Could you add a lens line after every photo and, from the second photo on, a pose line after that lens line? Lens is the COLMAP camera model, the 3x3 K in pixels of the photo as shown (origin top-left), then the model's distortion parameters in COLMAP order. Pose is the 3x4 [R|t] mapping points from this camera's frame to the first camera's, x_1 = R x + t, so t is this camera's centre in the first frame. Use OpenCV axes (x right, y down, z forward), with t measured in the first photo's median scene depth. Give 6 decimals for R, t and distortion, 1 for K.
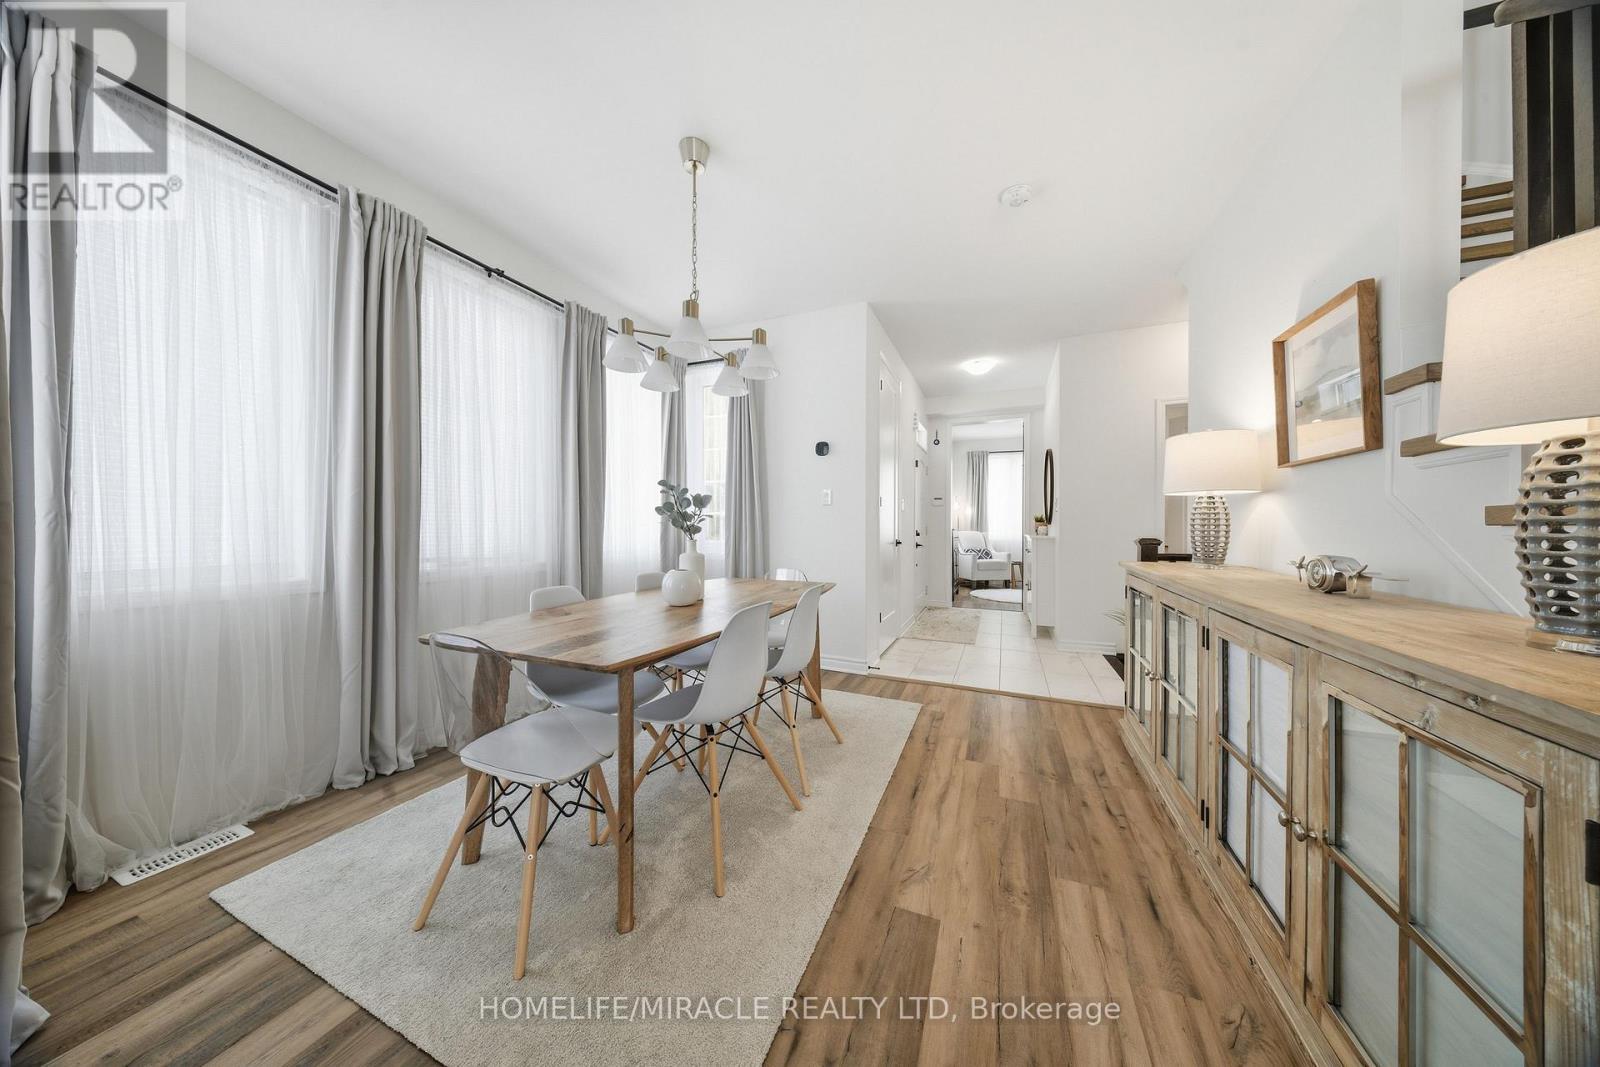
lens RADIAL K [[471.0, 0, 800.0], [0, 471.0, 533.5], [0, 0, 1]] dist [-0.000095, -0.000002]
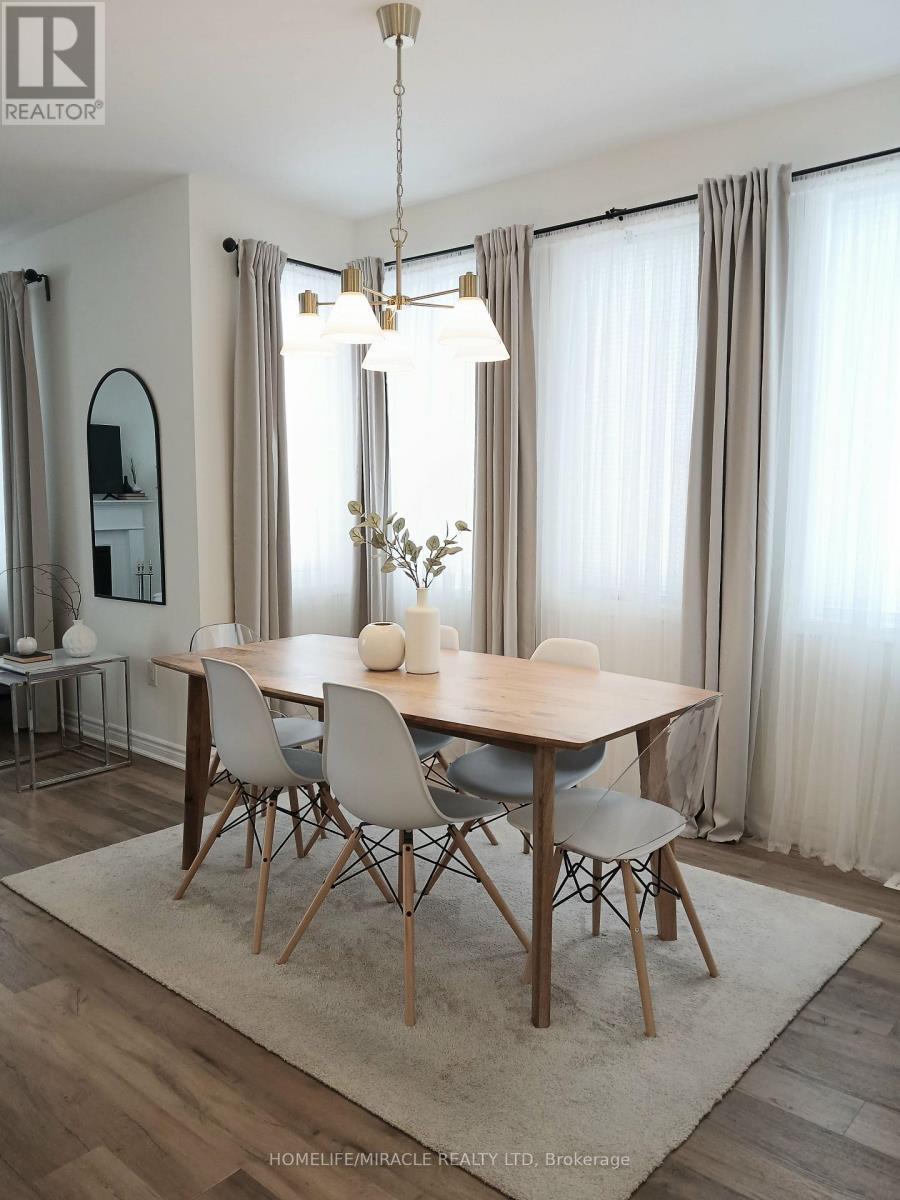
lens RADIAL K [[937.3, 0, 450.0], [0, 937.3, 600.0], [0, 0, 1]] dist [-0.027681, -0.002774]
pose [[-0.308437, 0.100688, -0.945901, 1.177850], [-0.011876, 0.993897, 0.109670, -0.135501], [0.951171, 0.045060, -0.305359, 1.616886]]
